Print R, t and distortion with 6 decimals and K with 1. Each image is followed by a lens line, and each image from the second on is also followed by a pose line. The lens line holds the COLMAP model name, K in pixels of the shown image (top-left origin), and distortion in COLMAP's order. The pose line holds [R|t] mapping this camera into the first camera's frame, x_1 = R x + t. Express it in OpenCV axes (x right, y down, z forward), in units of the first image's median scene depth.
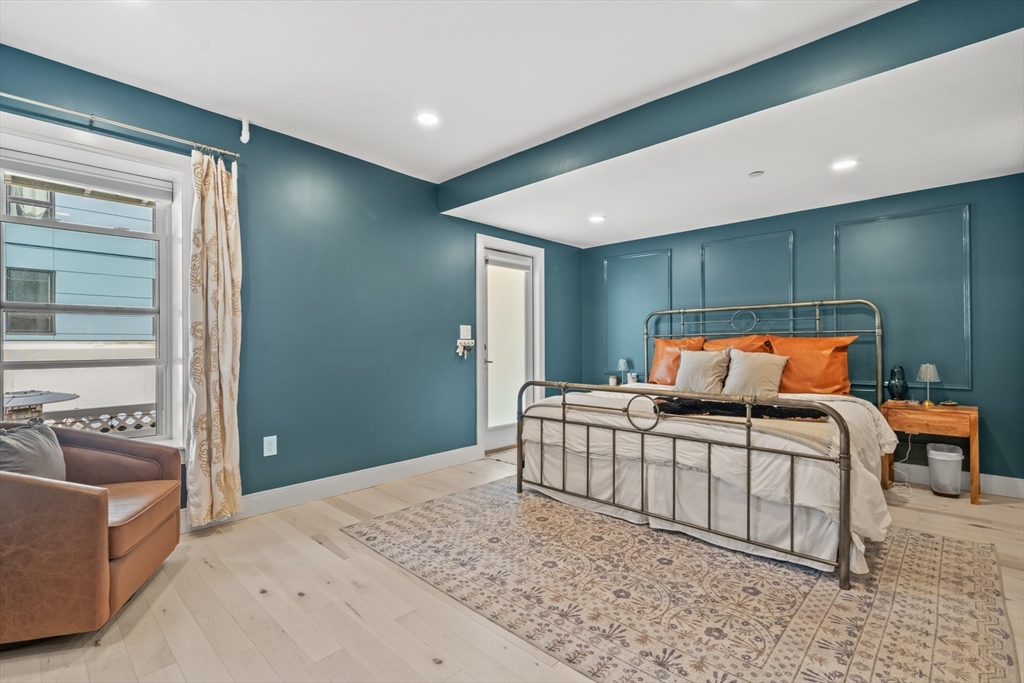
lens RADIAL K [[467.7, 0, 516.0], [0, 467.7, 341.8], [0, 0, 1]] dist [-0.003127, -0.000727]
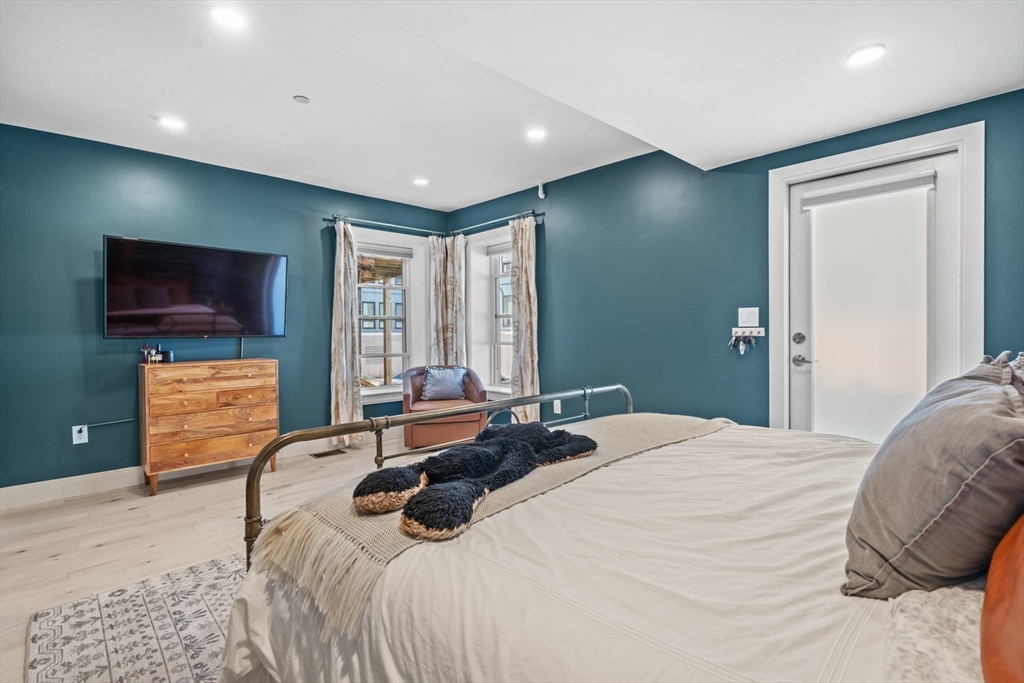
lens RADIAL K [[467.7, 0, 516.2], [0, 467.7, 340.0], [0, 0, 1]] dist [-0.003127, -0.000727]
pose [[-0.040007, 0.028237, -0.998800, 1.705681], [0.018832, 0.999444, 0.027501, -0.032068], [0.999022, -0.017709, -0.040517, 1.787303]]
